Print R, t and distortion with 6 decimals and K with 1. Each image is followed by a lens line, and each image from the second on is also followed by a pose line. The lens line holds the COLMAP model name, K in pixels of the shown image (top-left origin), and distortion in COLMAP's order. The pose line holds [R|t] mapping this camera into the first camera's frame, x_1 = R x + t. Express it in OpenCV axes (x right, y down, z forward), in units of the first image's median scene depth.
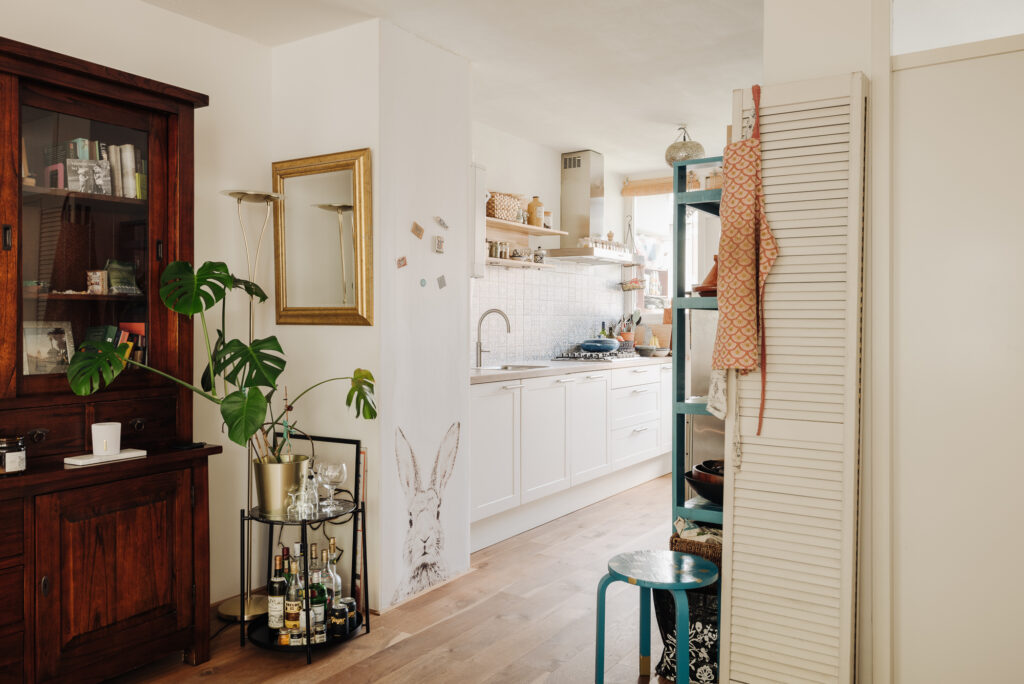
lens RADIAL K [[805.1, 0, 494.2], [0, 805.1, 324.7], [0, 0, 1]] dist [0.000083, 0.006595]
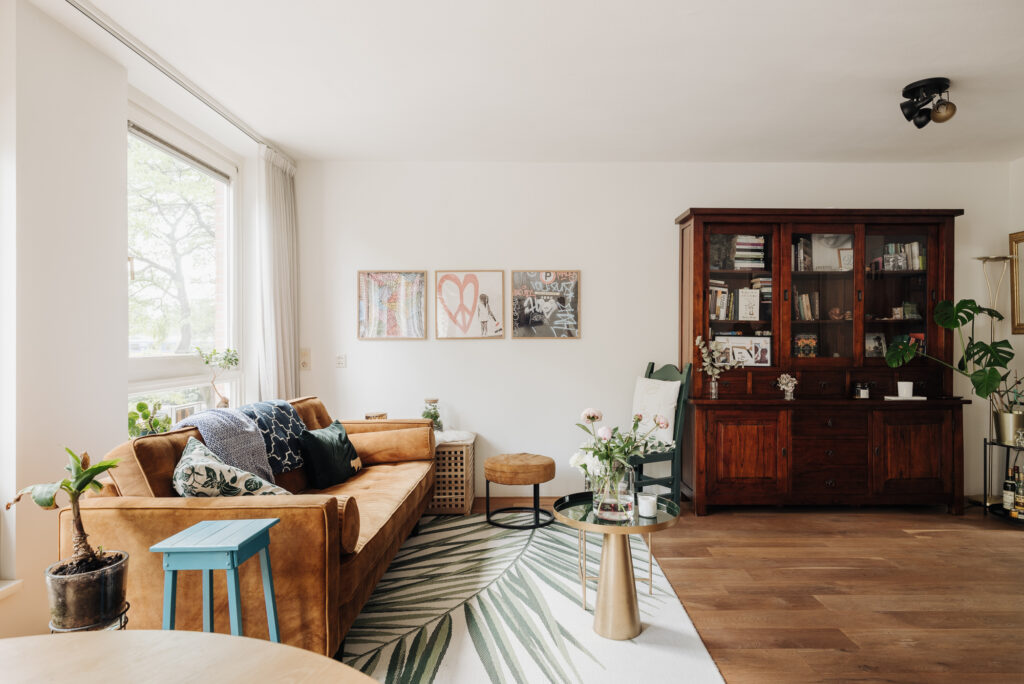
lens RADIAL K [[576.6, 0, 538.0], [0, 576.6, 345.0], [0, 0, 1]] dist [0.003488, -0.000645]
pose [[0.565722, 0.004087, -0.824586, 0.180334], [0.000360, 0.999986, 0.005203, 0.017848], [0.824596, -0.003240, 0.565713, -0.537375]]
